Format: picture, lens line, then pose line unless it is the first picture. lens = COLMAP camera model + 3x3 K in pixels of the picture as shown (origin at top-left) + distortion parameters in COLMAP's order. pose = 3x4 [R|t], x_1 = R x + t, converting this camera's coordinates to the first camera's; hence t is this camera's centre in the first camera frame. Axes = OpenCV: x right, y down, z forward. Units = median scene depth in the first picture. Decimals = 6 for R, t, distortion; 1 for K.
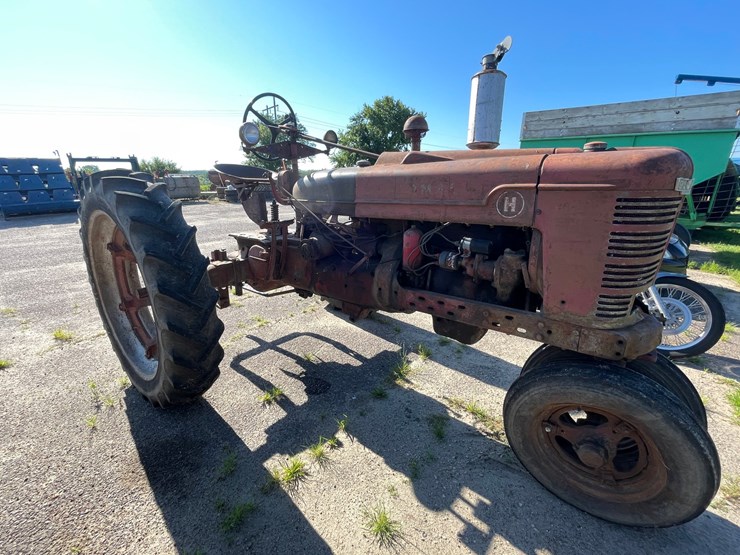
lens RADIAL K [[330.8, 0, 369.8], [0, 330.8, 277.9], [0, 0, 1]] dist [-0.003416, 0.000399]
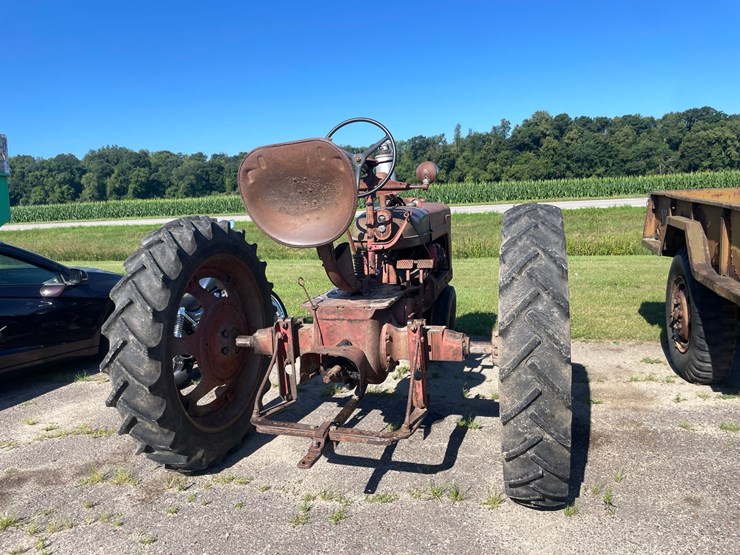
lens RADIAL K [[563.7, 0, 370.5], [0, 563.7, 274.8], [0, 0, 1]] dist [0.087002, -0.119915]
pose [[-0.391007, -0.092252, 0.915753, -1.598409], [0.301382, 0.927277, 0.222096, -0.497705], [-0.869645, 0.362833, -0.334769, 1.563420]]
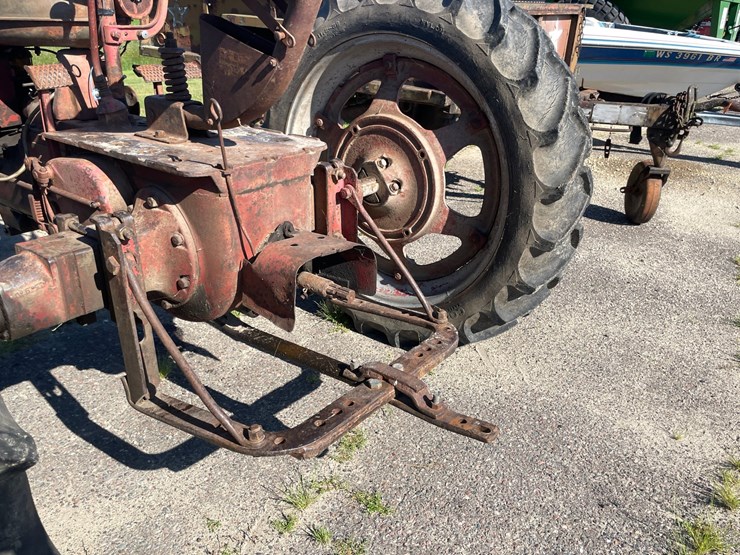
lens RADIAL K [[602.4, 0, 370.6], [0, 602.4, 275.9], [0, 0, 1]] dist [0.052190, -0.066205]
pose [[-0.999600, -0.002051, -0.028194, -0.526177], [-0.019639, 0.767753, 0.640444, -0.492307], [0.020332, 0.640742, -0.767487, 1.804528]]
